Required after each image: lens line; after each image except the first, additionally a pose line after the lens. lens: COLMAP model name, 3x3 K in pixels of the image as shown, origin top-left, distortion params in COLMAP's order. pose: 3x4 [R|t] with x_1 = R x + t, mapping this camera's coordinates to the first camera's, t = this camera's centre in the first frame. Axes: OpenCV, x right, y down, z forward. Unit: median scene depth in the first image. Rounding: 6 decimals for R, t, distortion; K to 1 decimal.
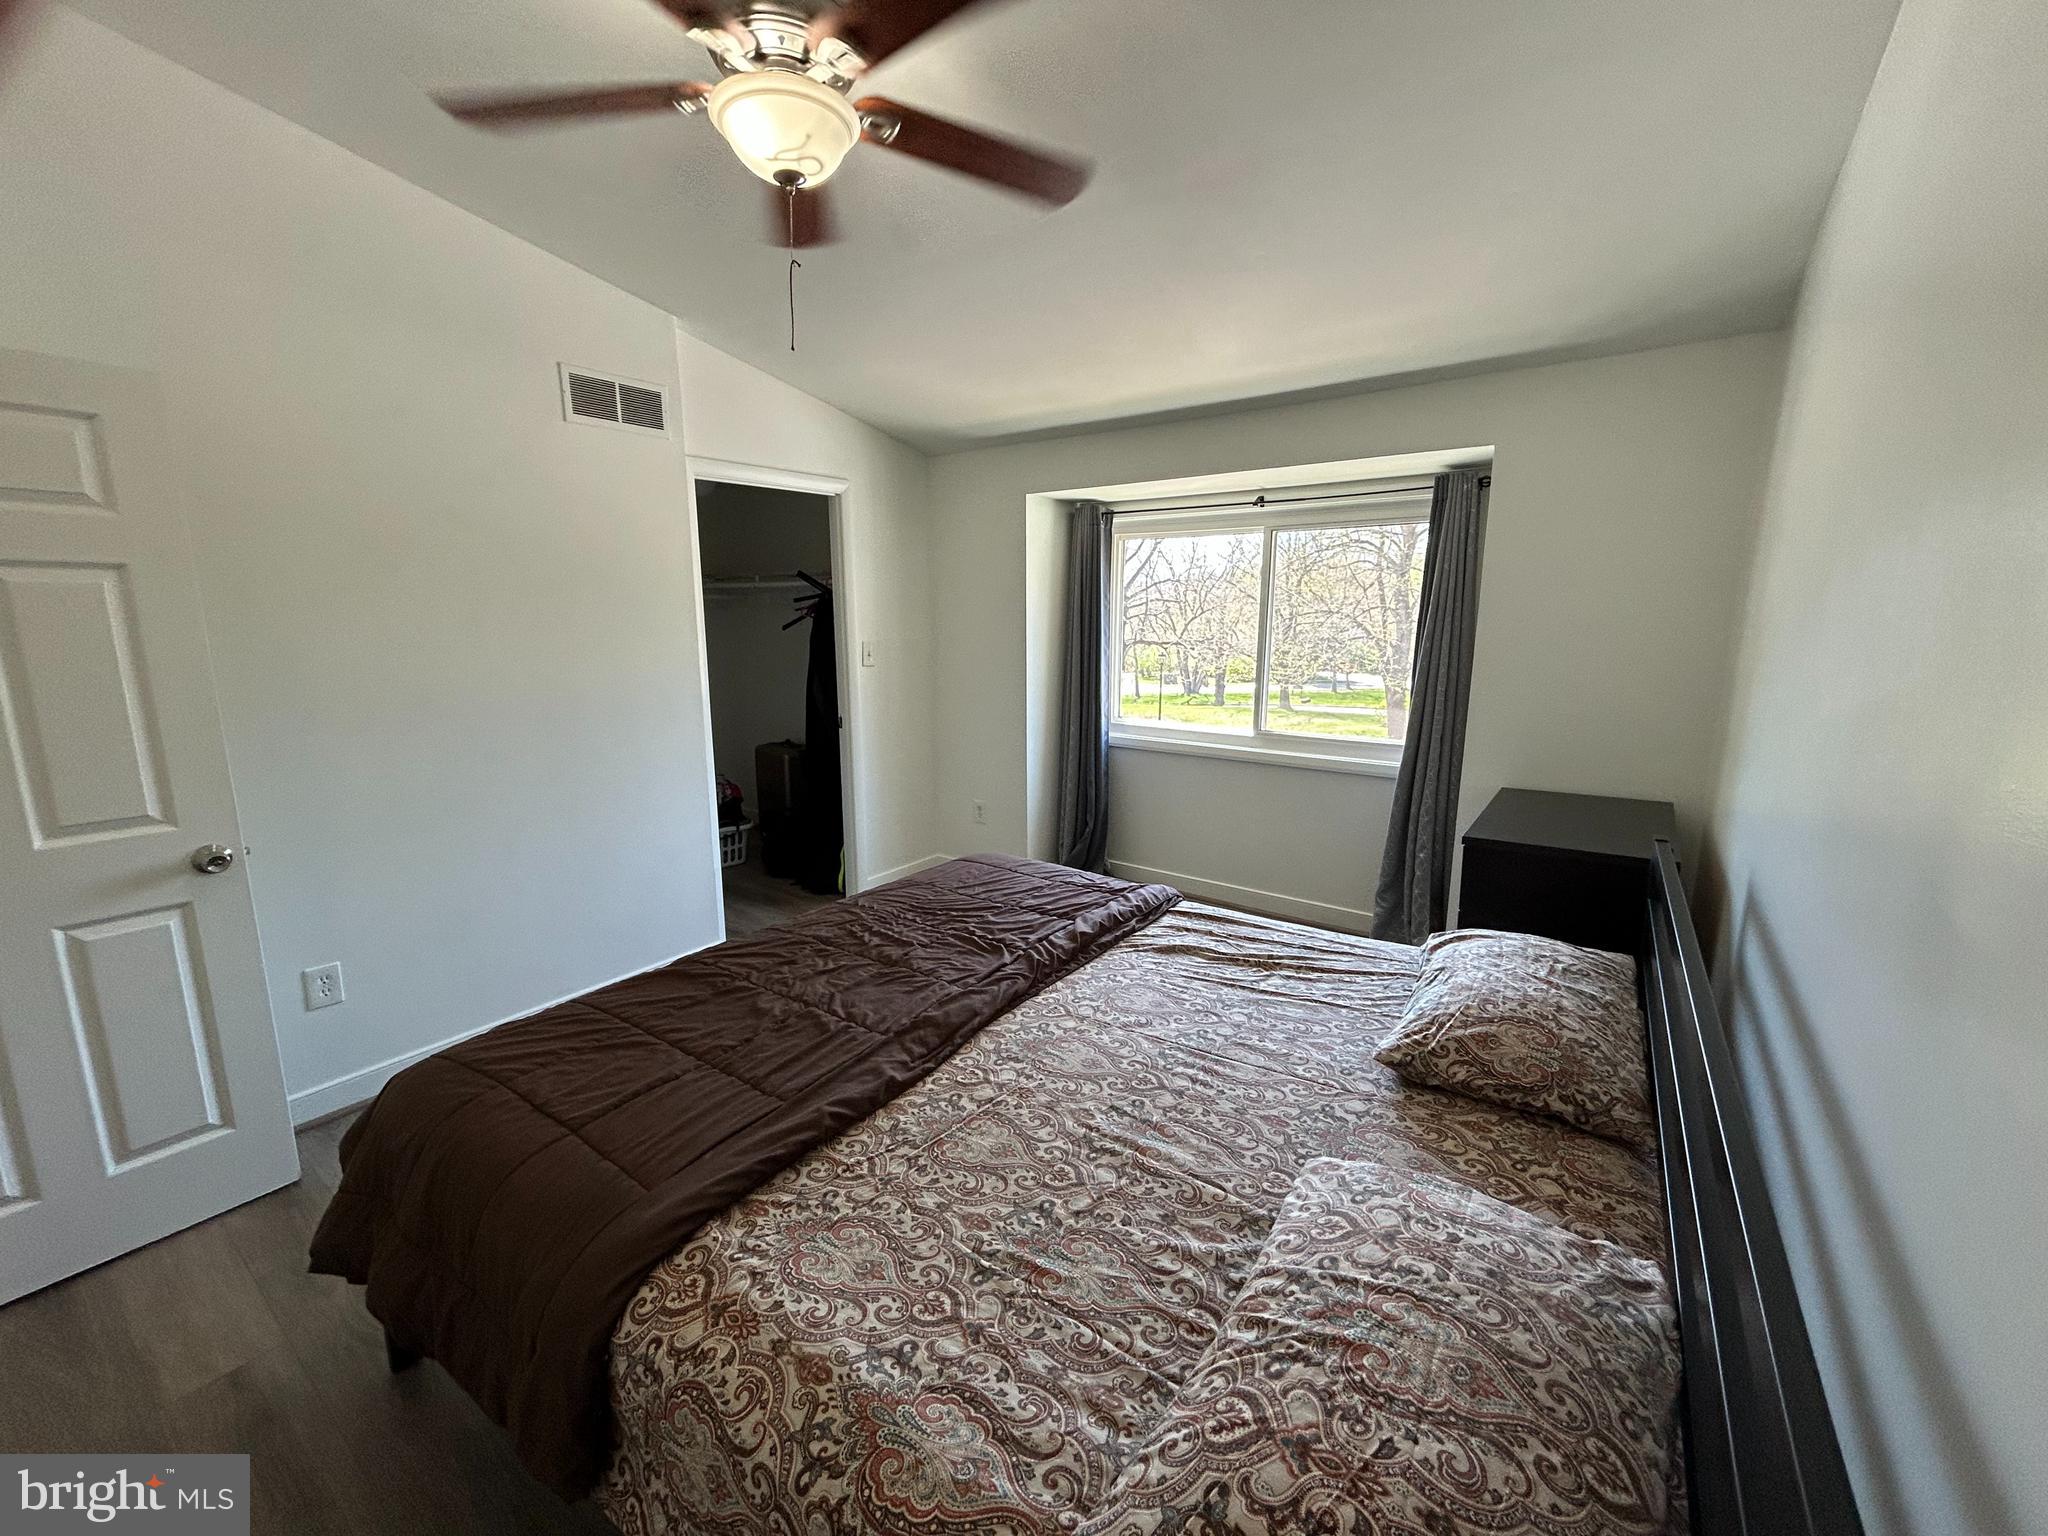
lens RADIAL K [[824.4, 0, 1033.5], [0, 824.4, 773.8], [0, 0, 1]] dist [0.000600, 0.000846]
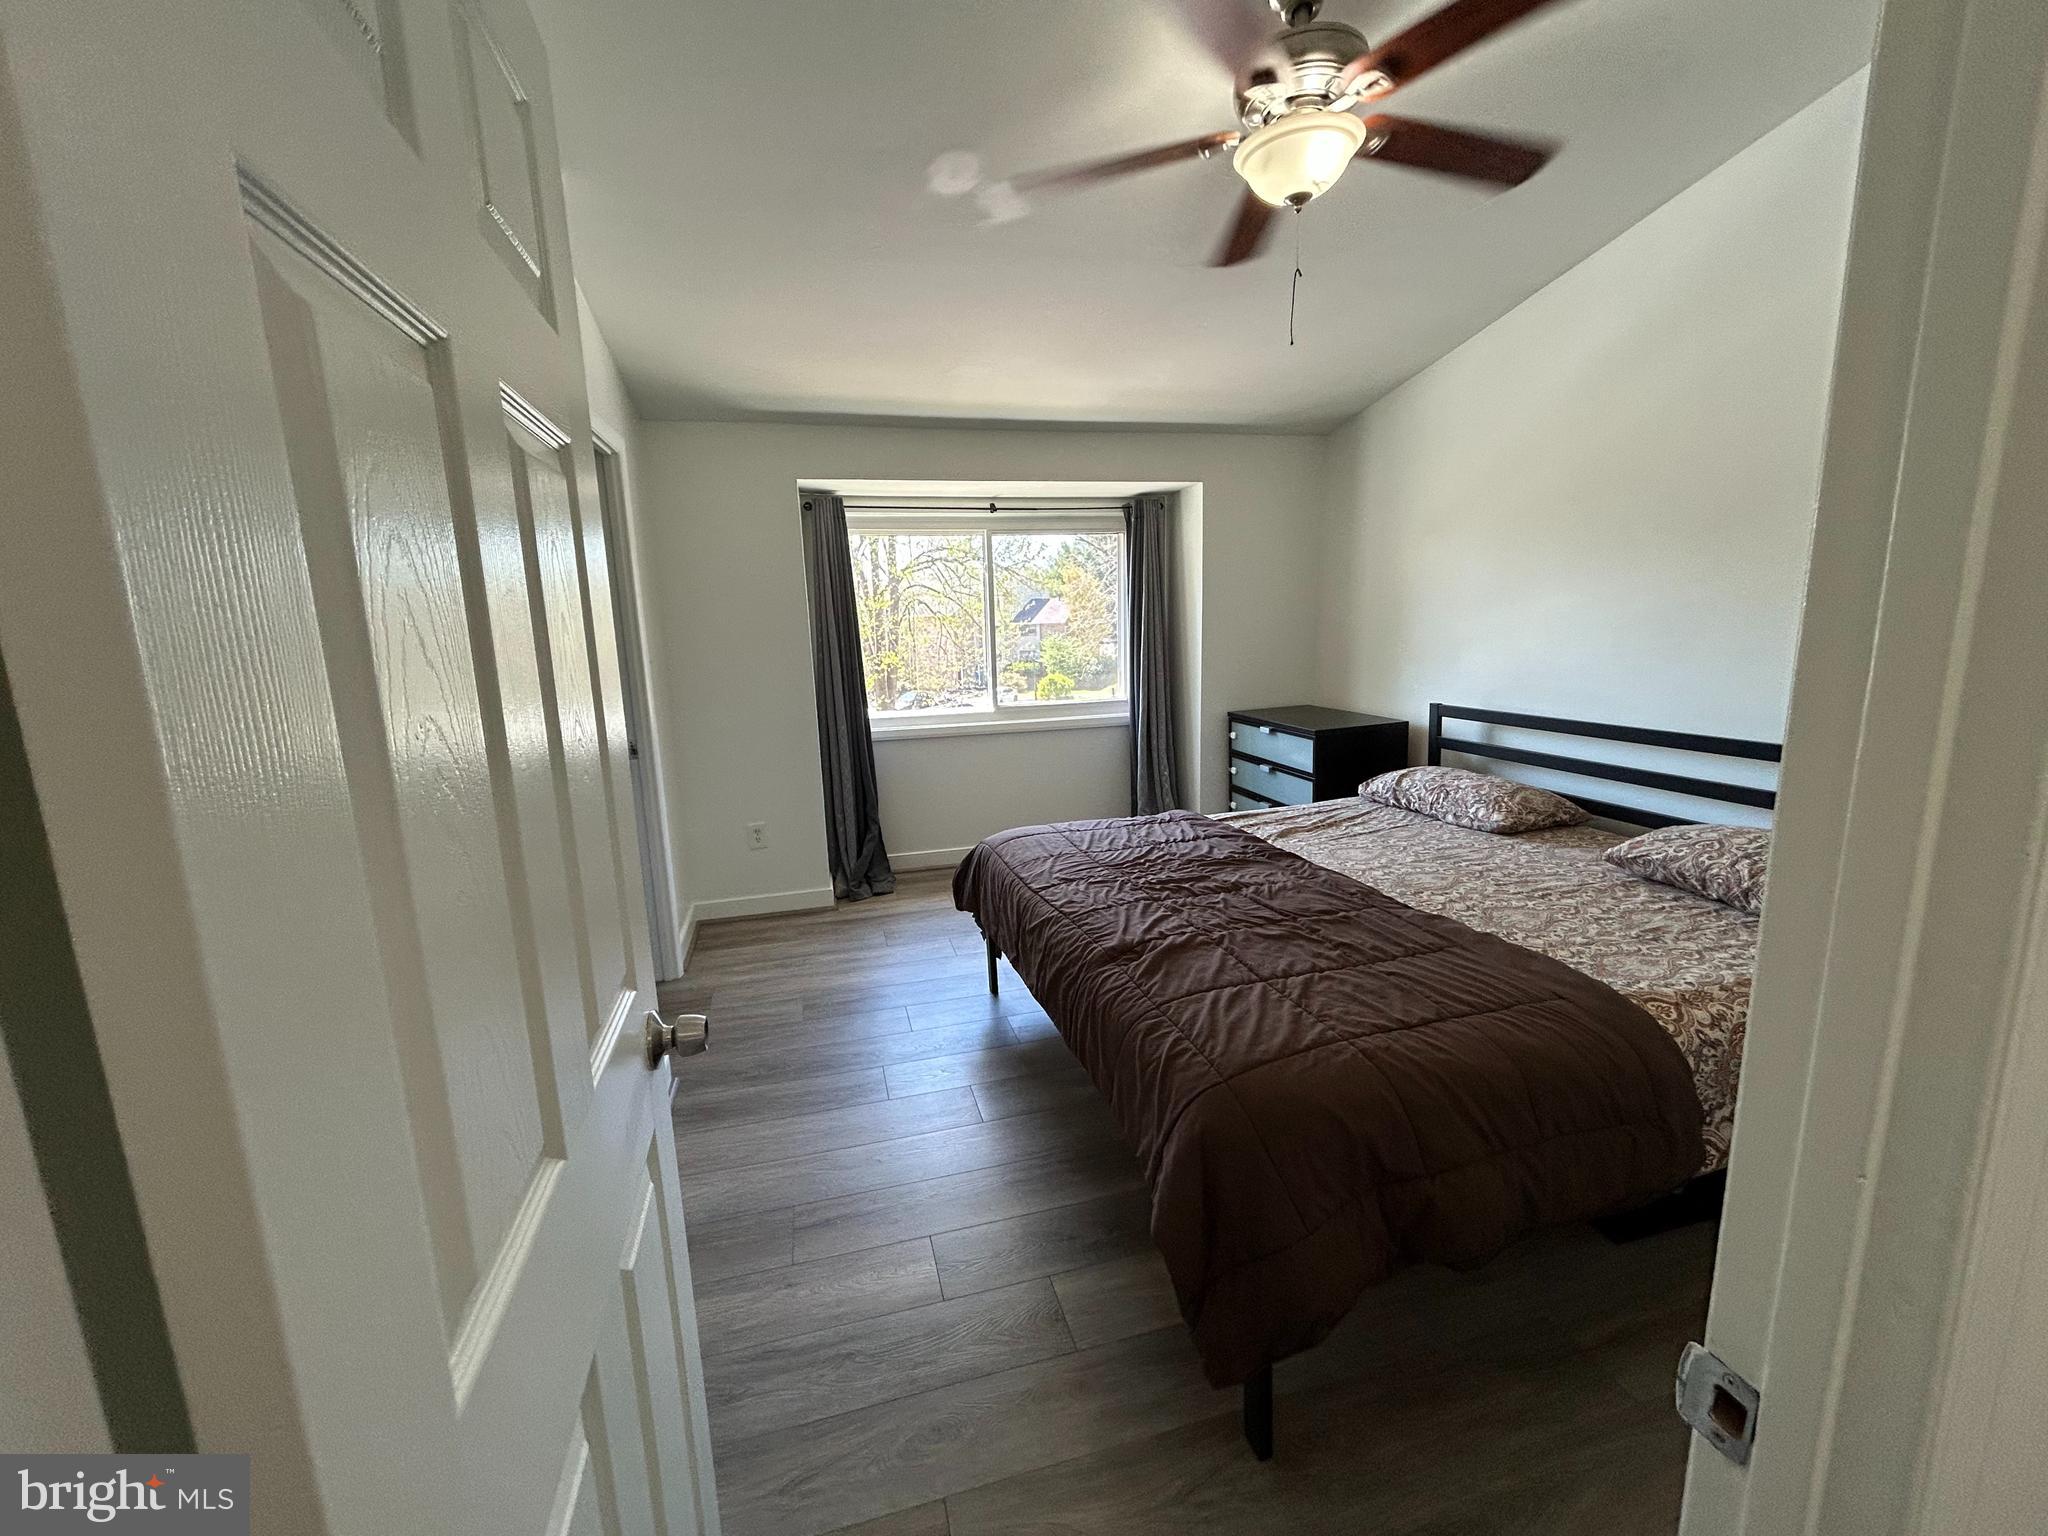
lens RADIAL K [[824.4, 0, 1027.0], [0, 824.4, 772.8], [0, 0, 1]] dist [0.000600, 0.000846]
pose [[0.621097, -0.159278, 0.767378, -1.423174], [0.180077, 0.981937, 0.058062, -0.050014], [-0.762765, 0.102125, 0.638561, 0.574466]]
